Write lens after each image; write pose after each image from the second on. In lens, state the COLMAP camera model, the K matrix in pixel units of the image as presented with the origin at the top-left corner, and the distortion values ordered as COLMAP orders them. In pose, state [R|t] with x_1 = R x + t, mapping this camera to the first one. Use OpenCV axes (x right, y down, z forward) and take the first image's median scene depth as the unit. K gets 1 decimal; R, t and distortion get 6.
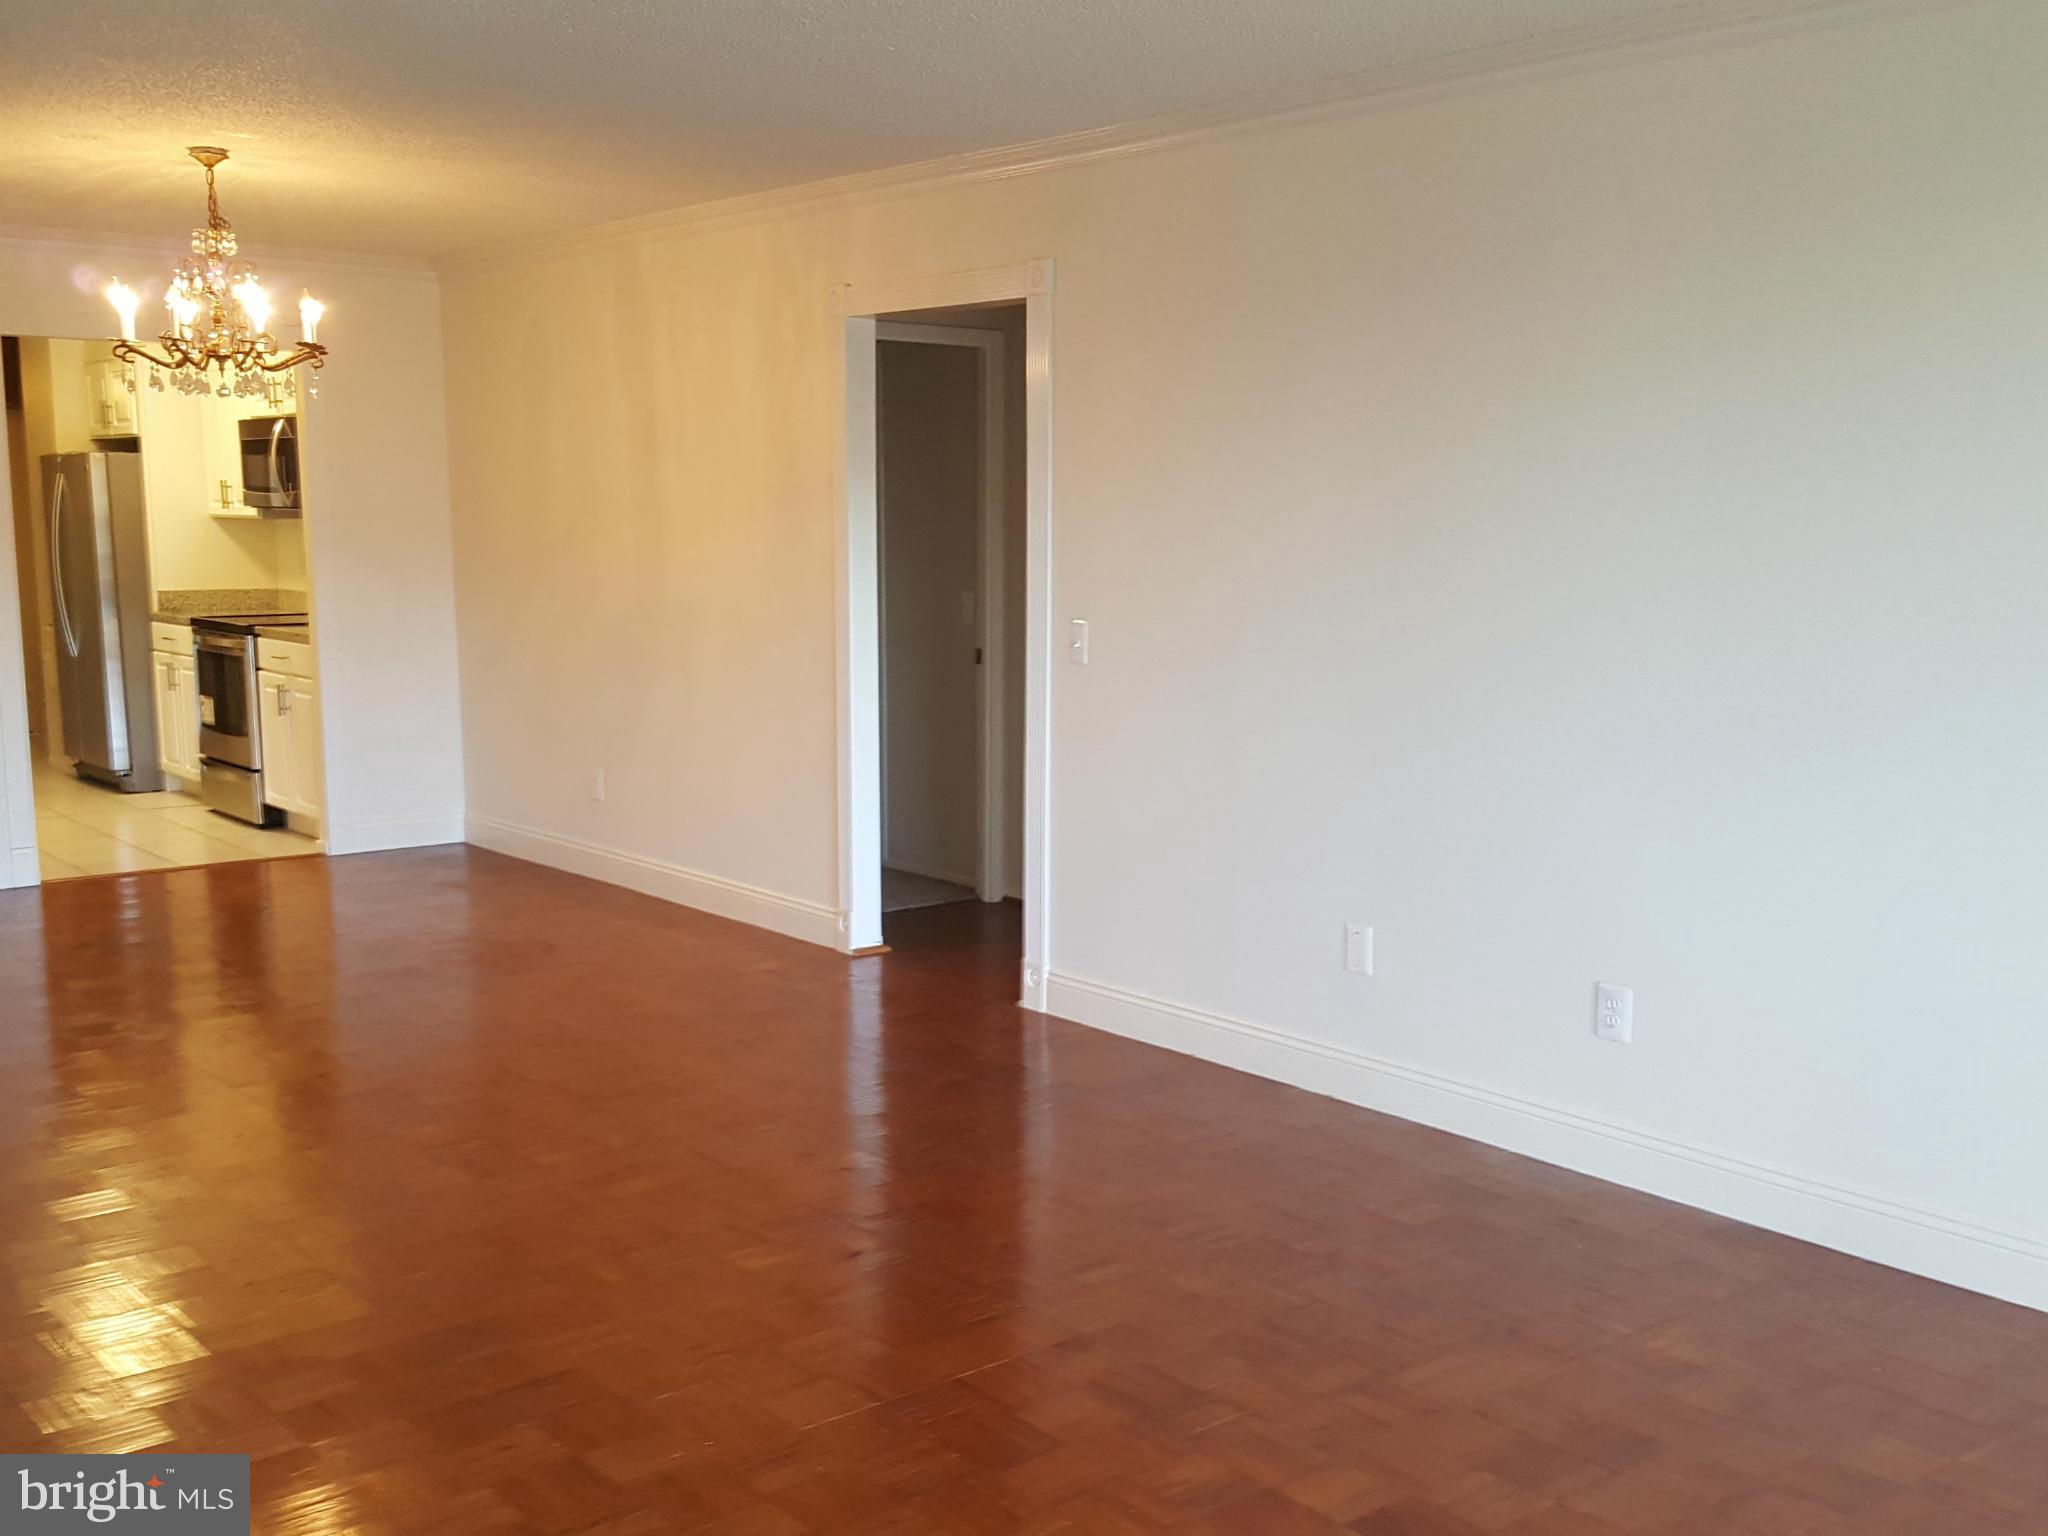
lens RADIAL K [[2033.1, 0, 996.2], [0, 2033.1, 850.8], [0, 0, 1]] dist [0.201782, -0.387741]
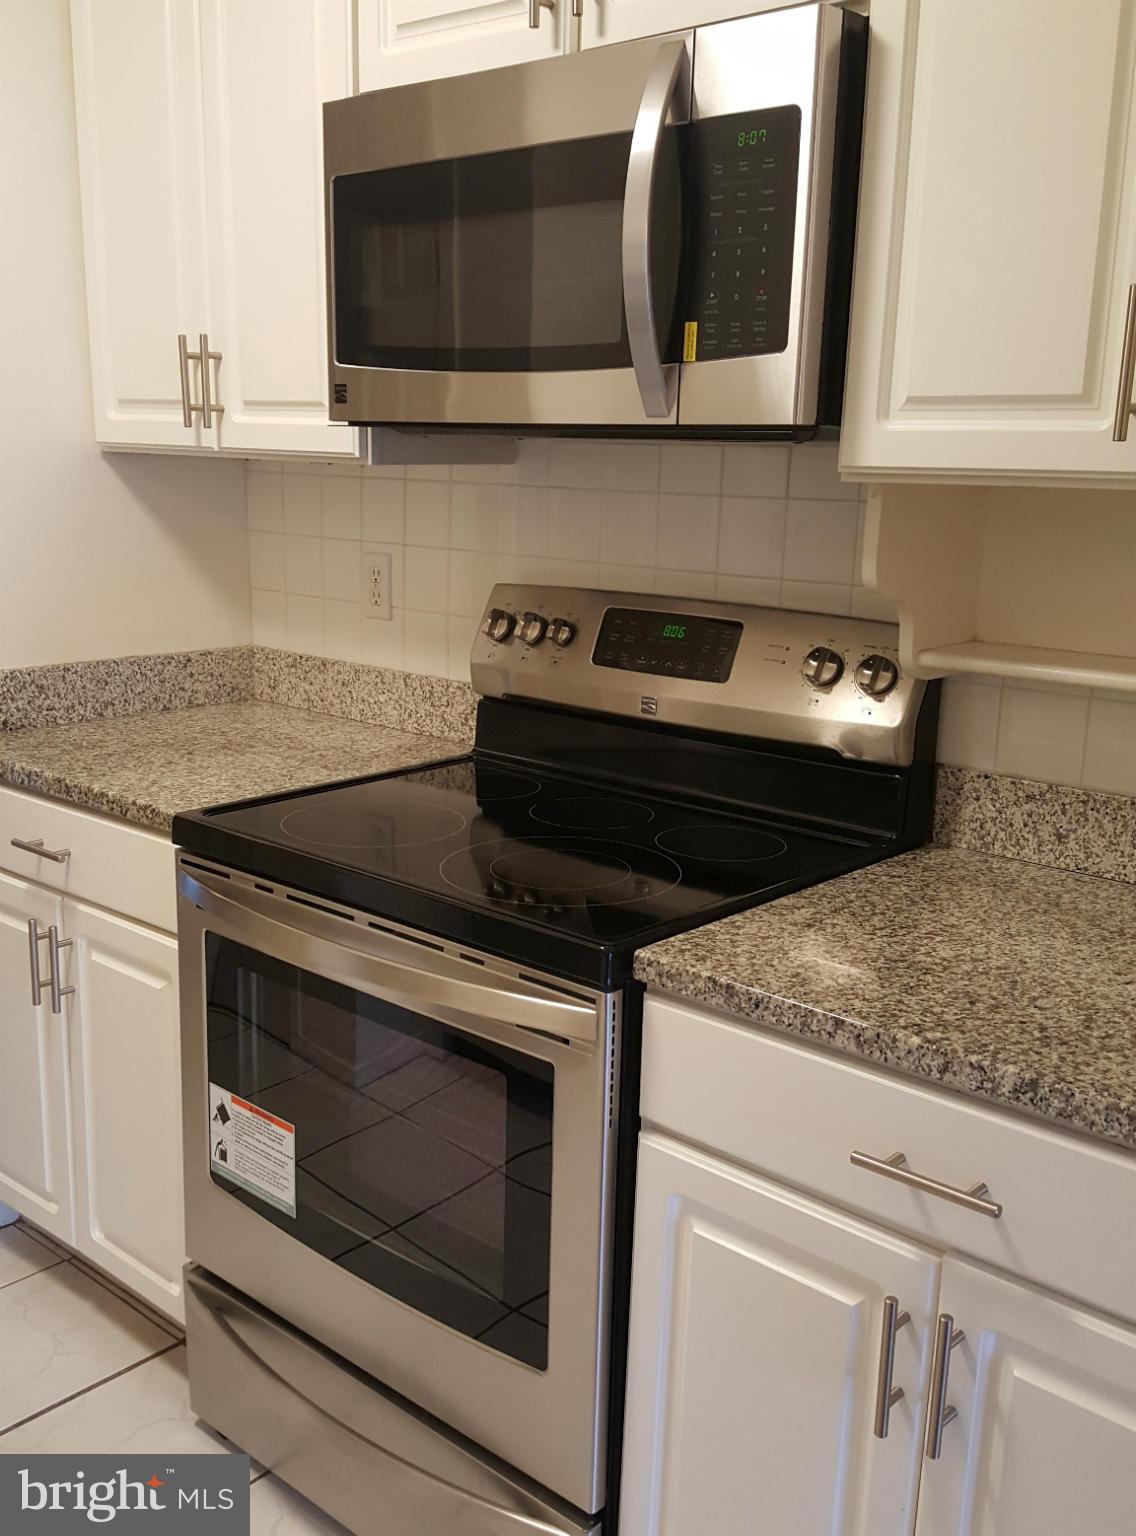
lens RADIAL K [[1503.4, 0, 535.5], [0, 1503.4, 791.3], [0, 0, 1]] dist [0.210312, -0.398960]
pose [[0.989575, -0.022460, 0.142255, -0.350668], [0.013119, 0.997716, 0.066269, -0.122788], [-0.143419, -0.063712, 0.987609, 0.750335]]
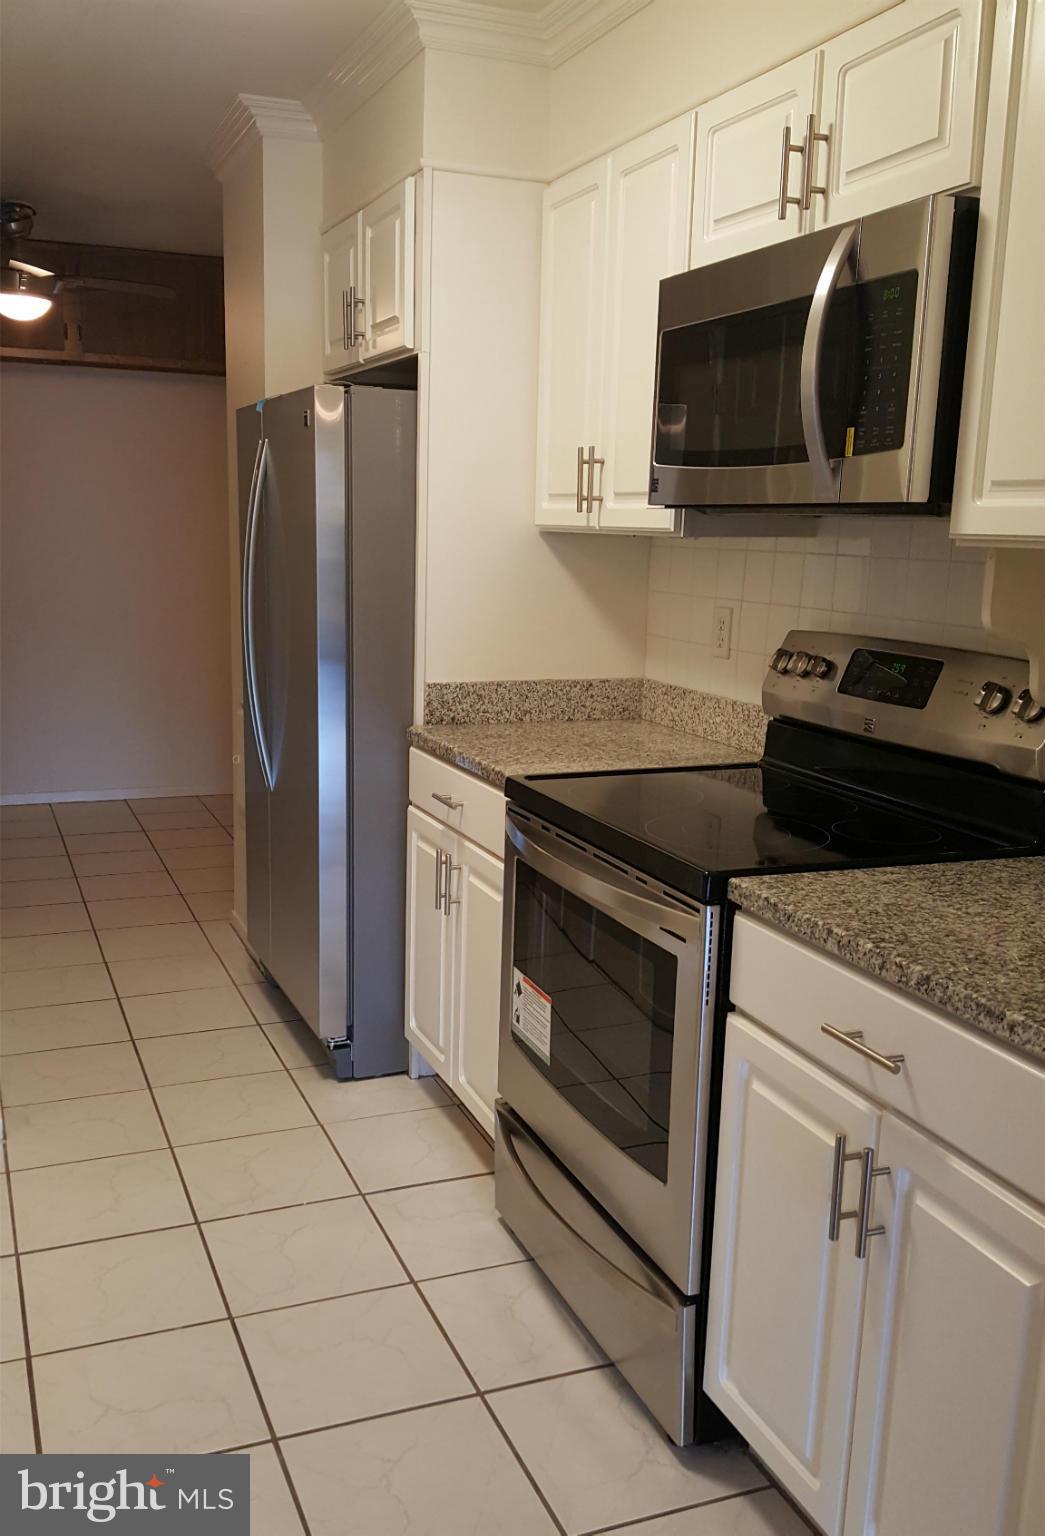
lens RADIAL K [[1367.2, 0, 473.0], [0, 1367.2, 785.5], [0, 0, 1]] dist [0.216495, -0.394181]
pose [[0.950803, 0.075021, -0.300577, -0.297457], [-0.068553, 0.997133, 0.032022, -0.113288], [0.302117, -0.009841, 0.953220, 0.704649]]
